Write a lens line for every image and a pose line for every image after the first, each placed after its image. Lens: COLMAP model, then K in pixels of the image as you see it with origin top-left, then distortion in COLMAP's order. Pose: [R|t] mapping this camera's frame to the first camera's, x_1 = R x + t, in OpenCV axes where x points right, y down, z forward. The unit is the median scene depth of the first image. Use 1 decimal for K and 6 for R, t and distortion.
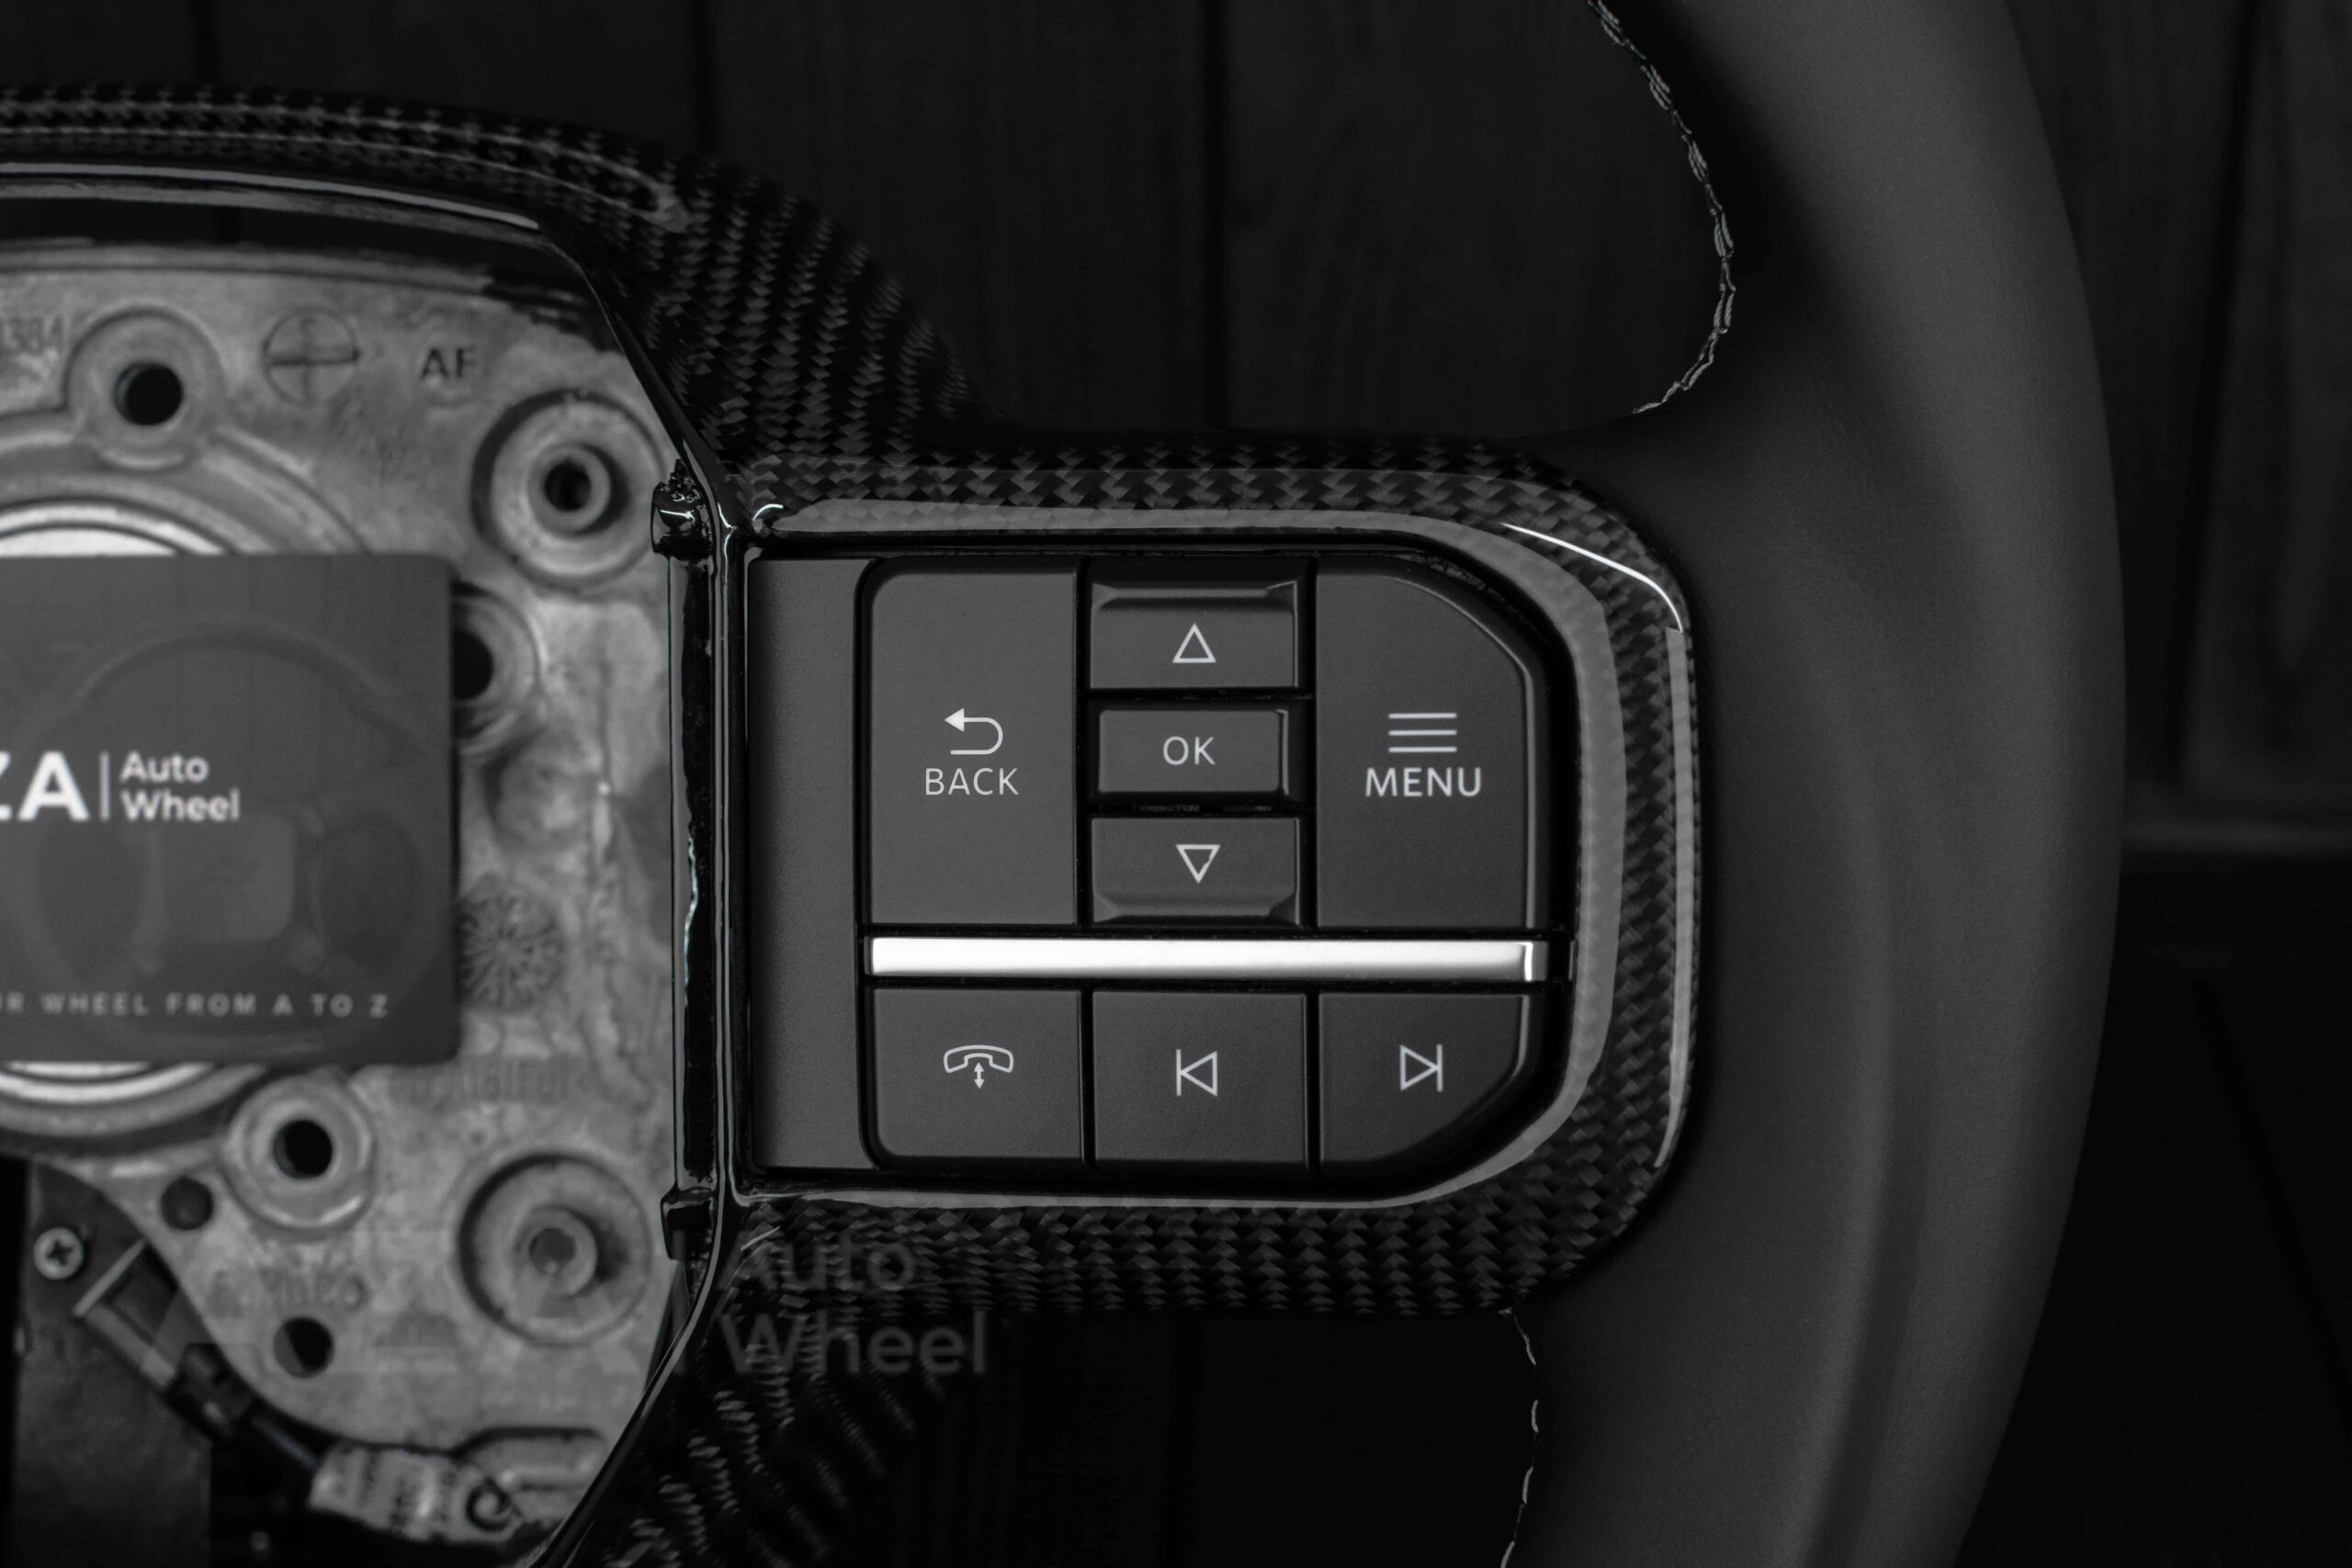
lens RADIAL K [[3669.0, 0, 1169.0], [0, 3669.0, 748.4], [0, 0, 1]] dist [-0.230623, 0.168305]
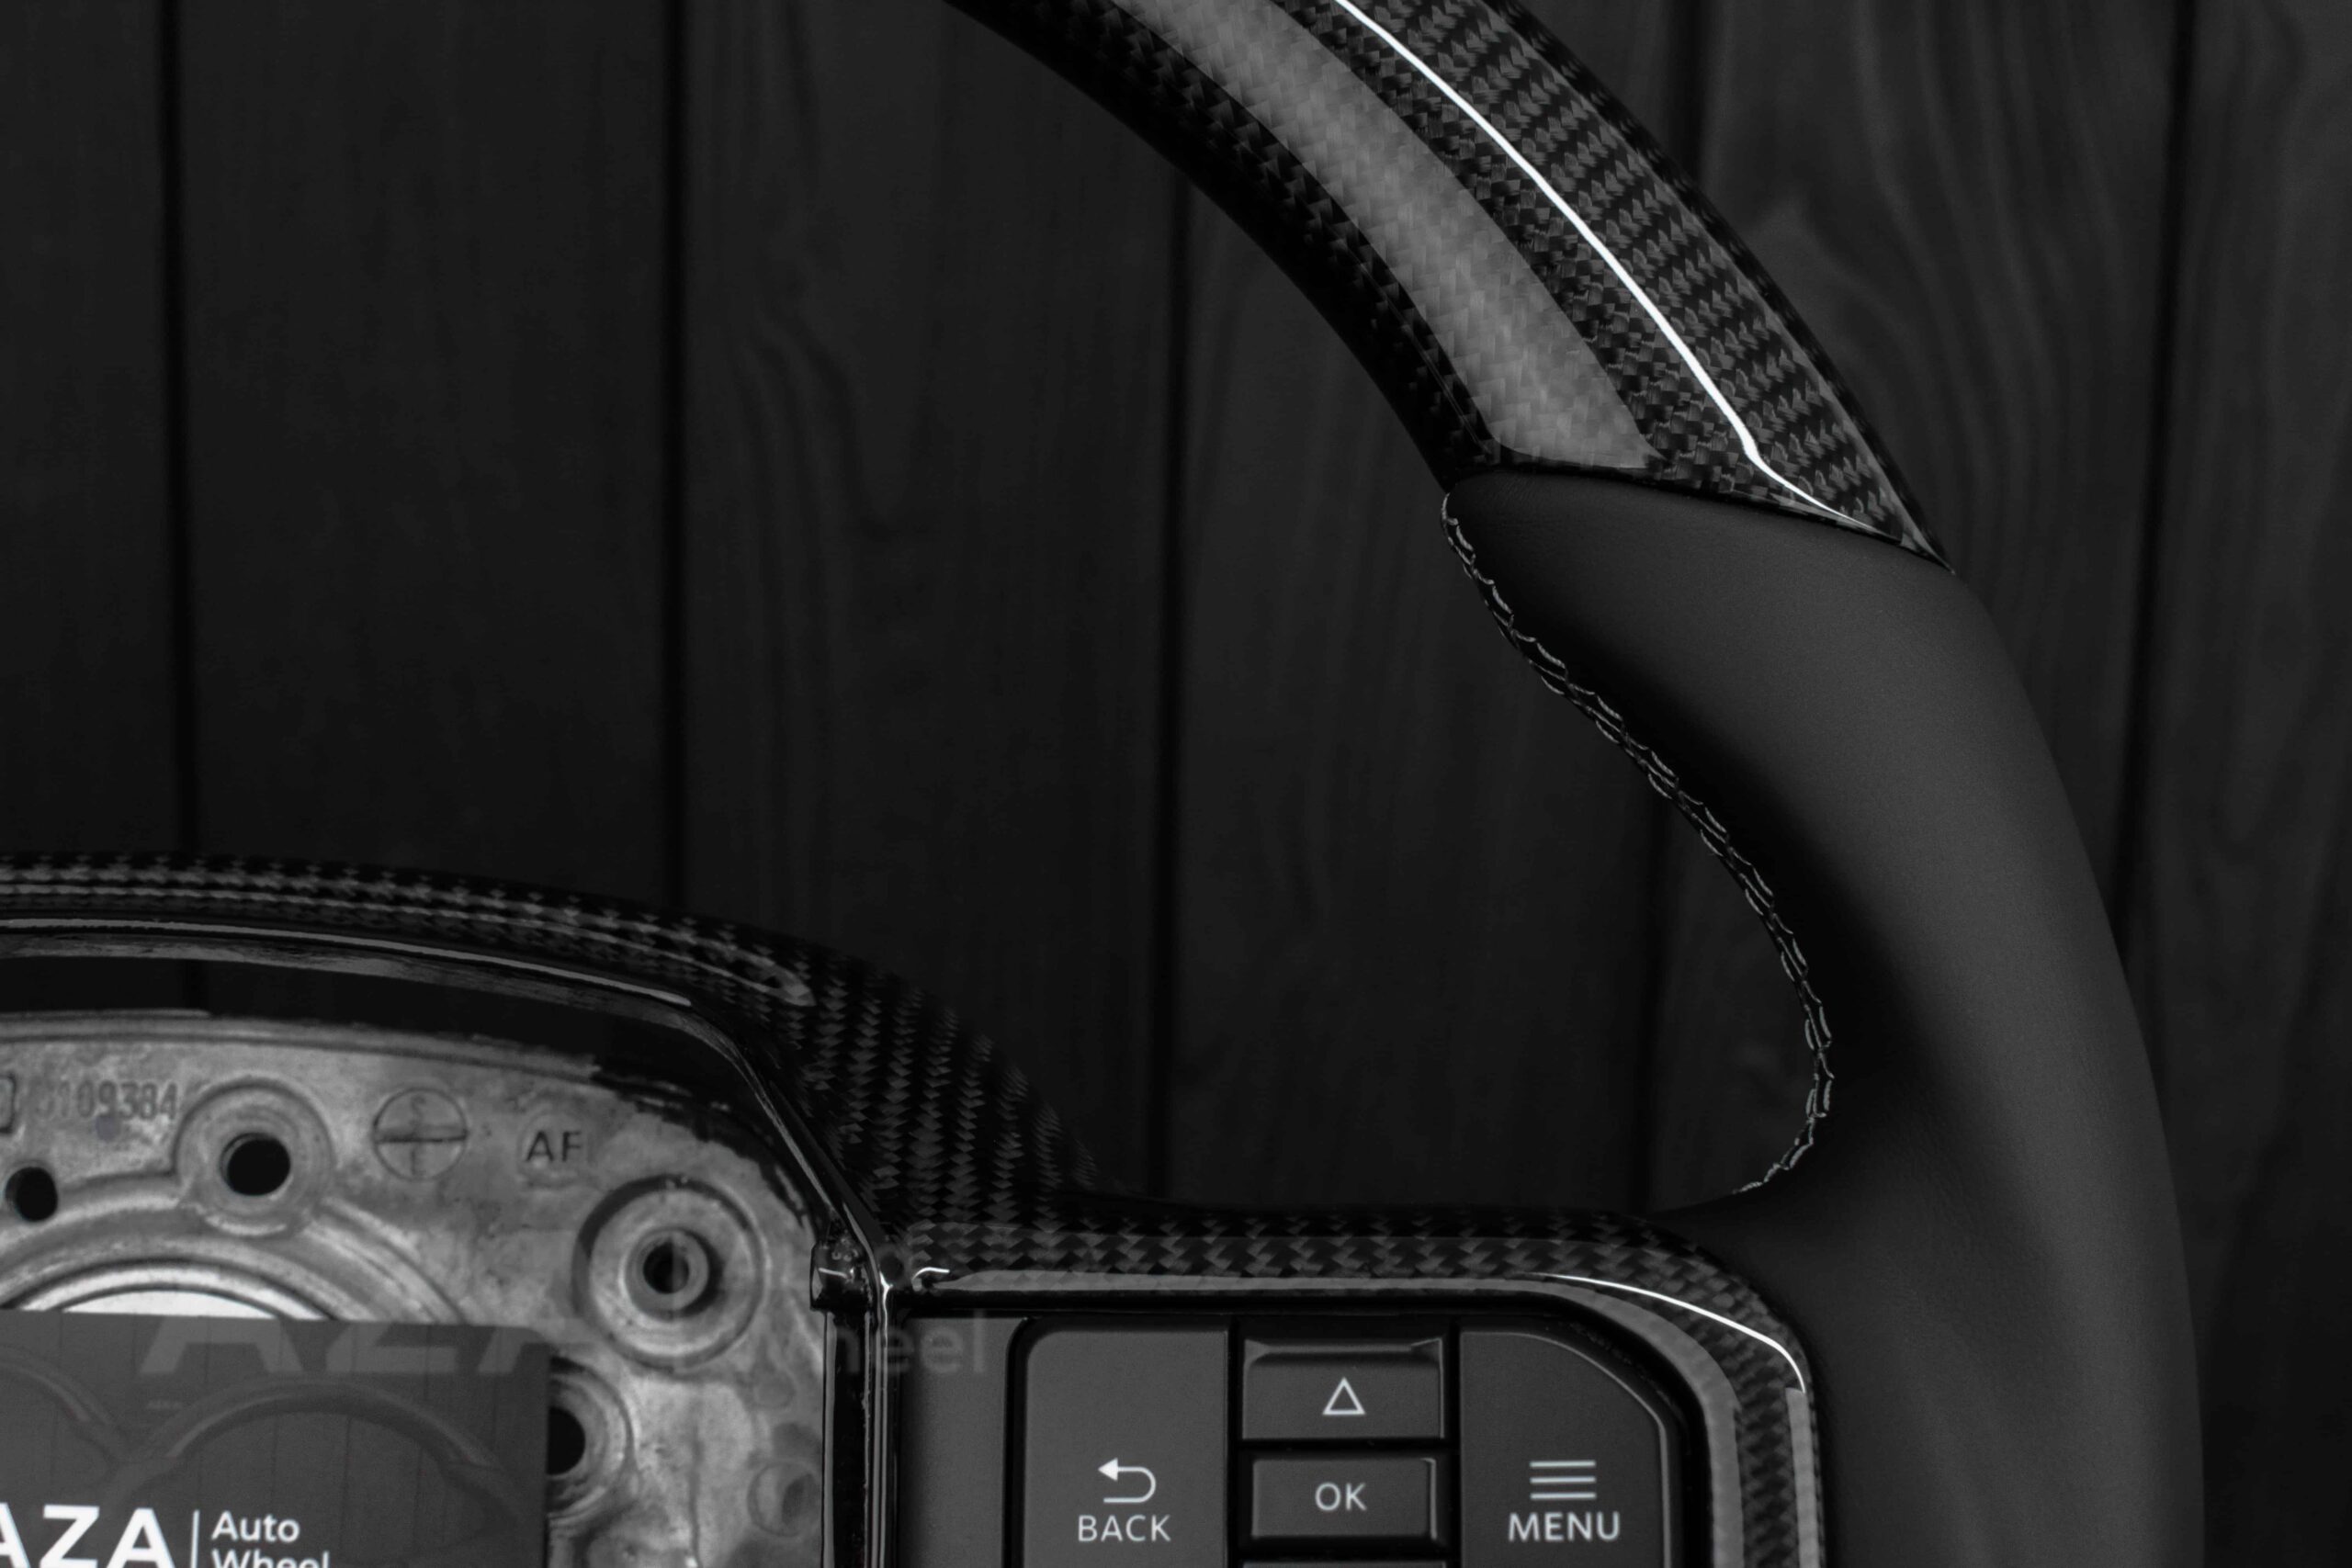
lens RADIAL K [[3669.0, 0, 1169.0], [0, 3669.0, 748.4], [0, 0, 1]] dist [-0.230623, 0.168305]
pose [[0.997008, 0.031155, 0.070737, -0.108339], [-0.011670, 0.965352, -0.260690, 0.057238], [-0.076408, 0.259085, 0.962828, -0.048168]]
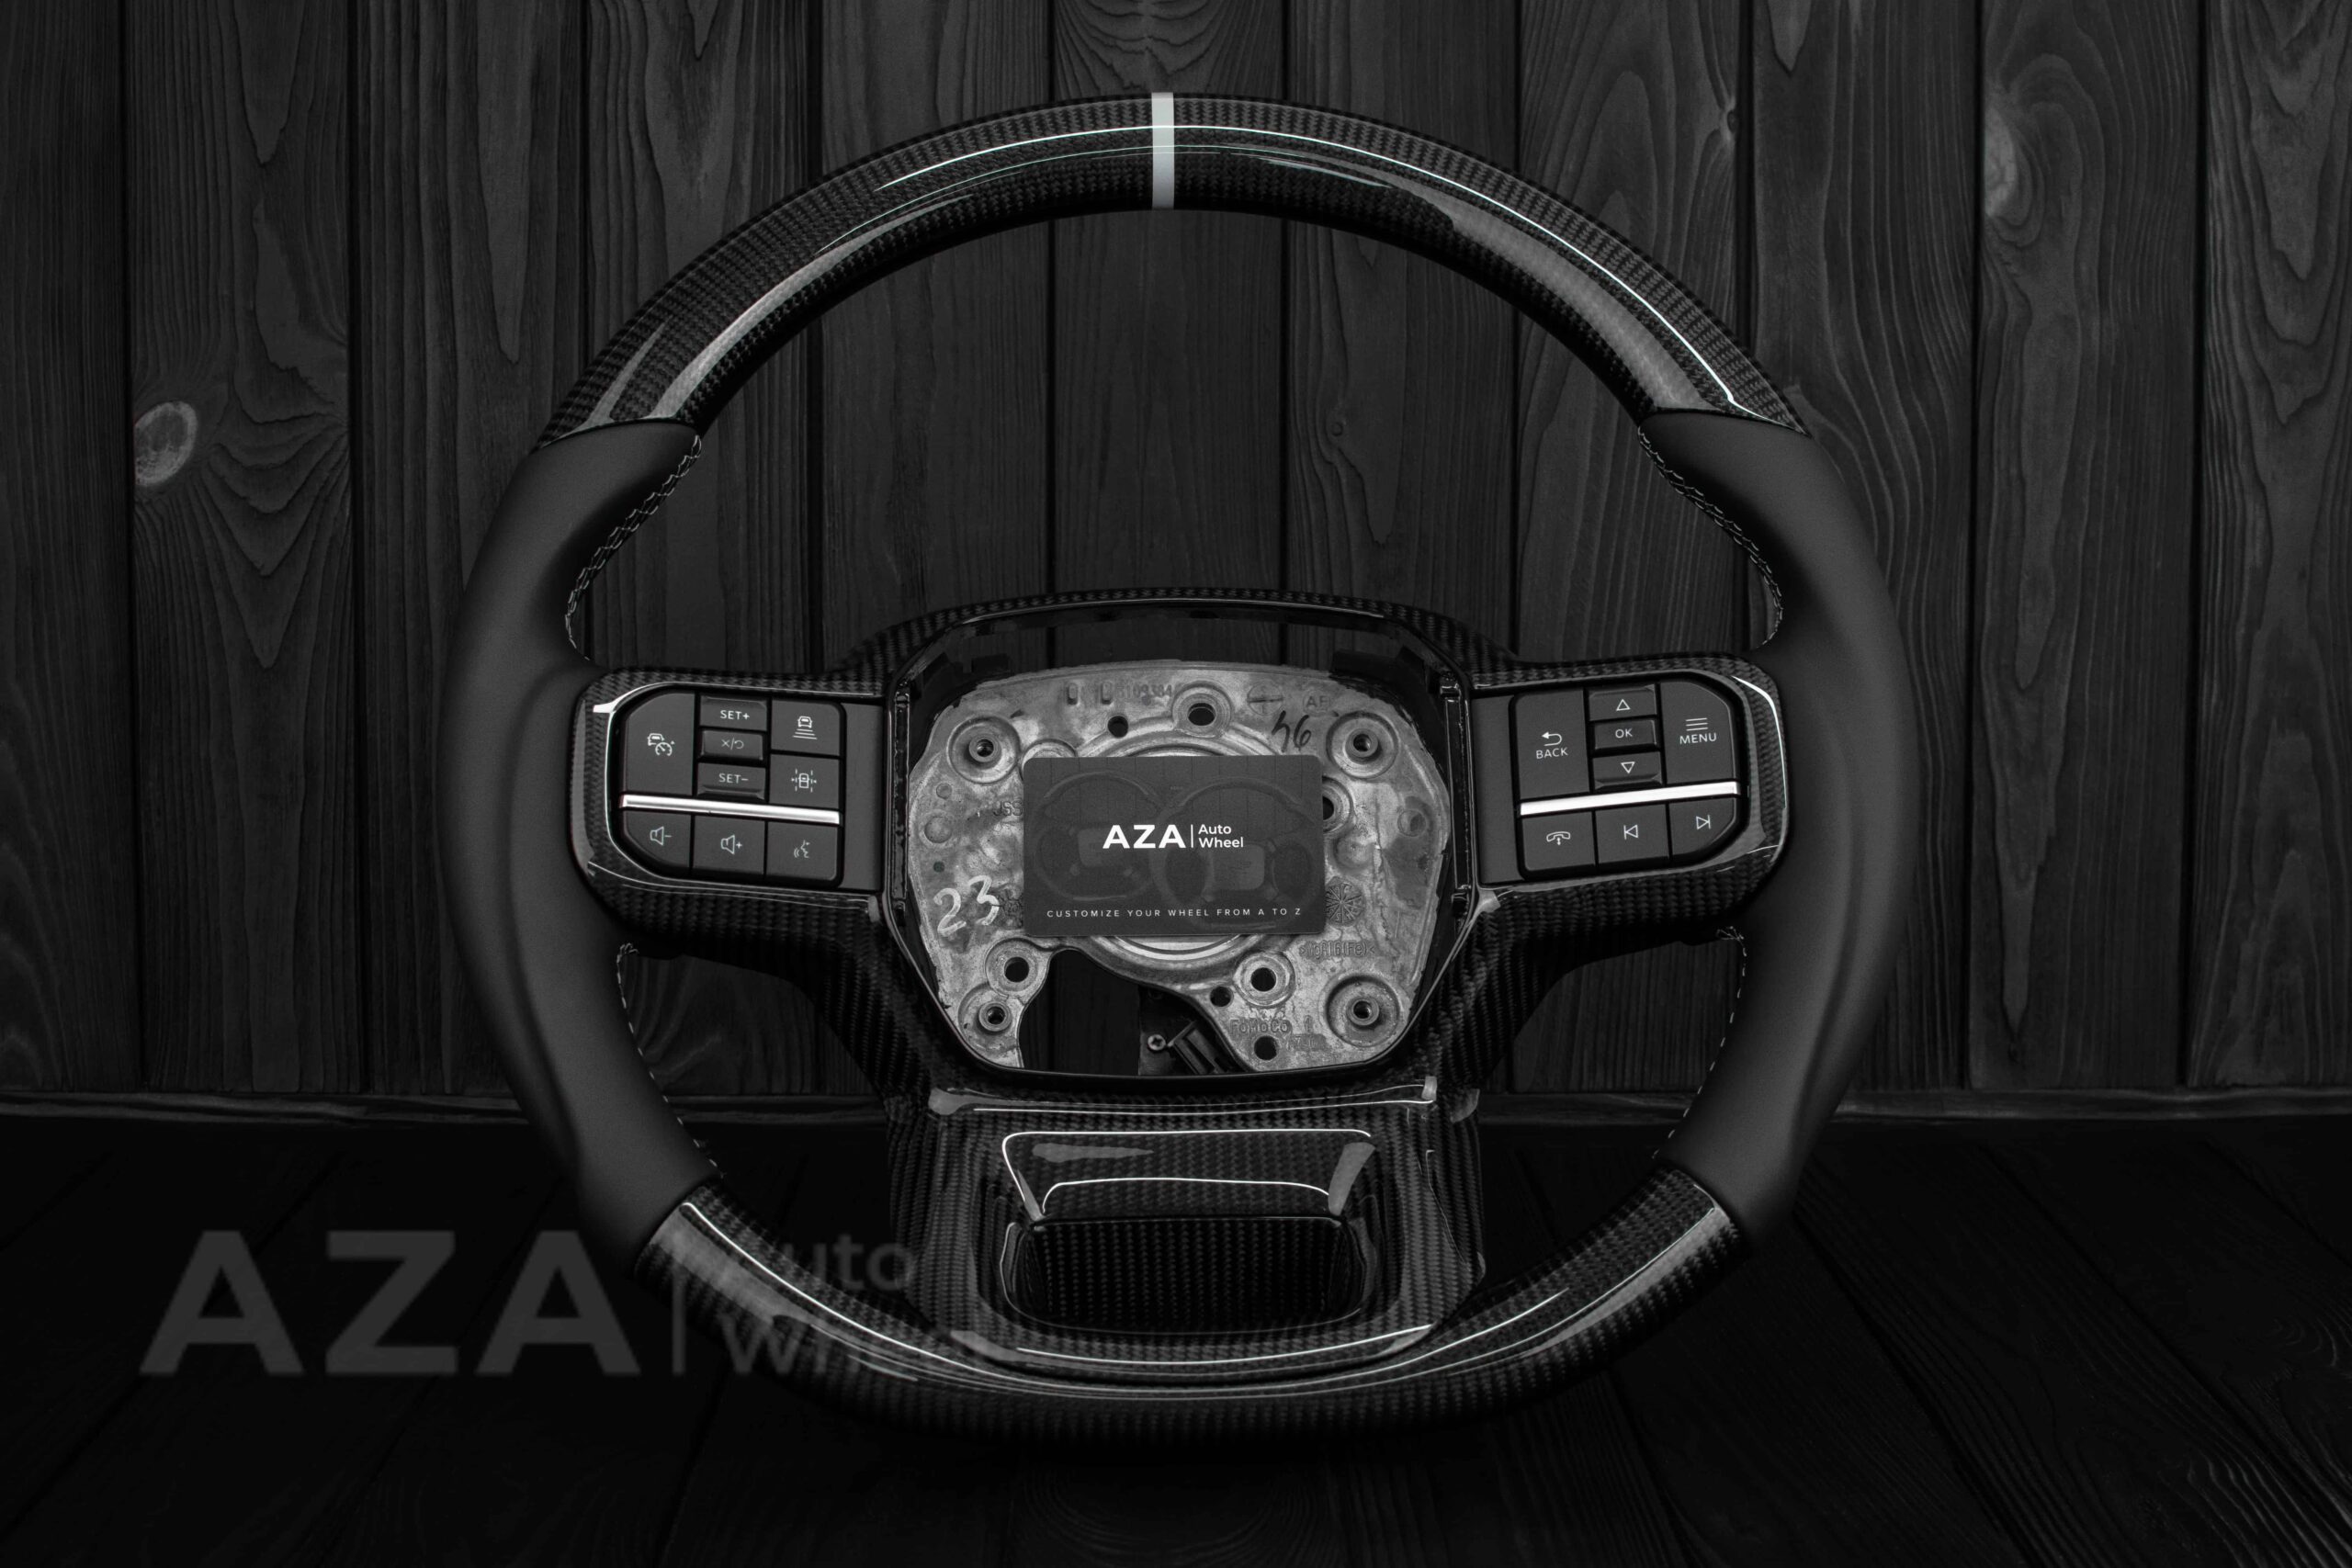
lens RADIAL K [[3669.0, 0, 1169.0], [0, 3669.0, 748.4], [0, 0, 1]] dist [-0.230623, 0.168305]
pose [[0.999717, 0.000006, 0.023808, -0.406645], [0.009178, 0.922617, -0.385608, 1.078261], [-0.021968, 0.385717, 0.922356, -1.675062]]
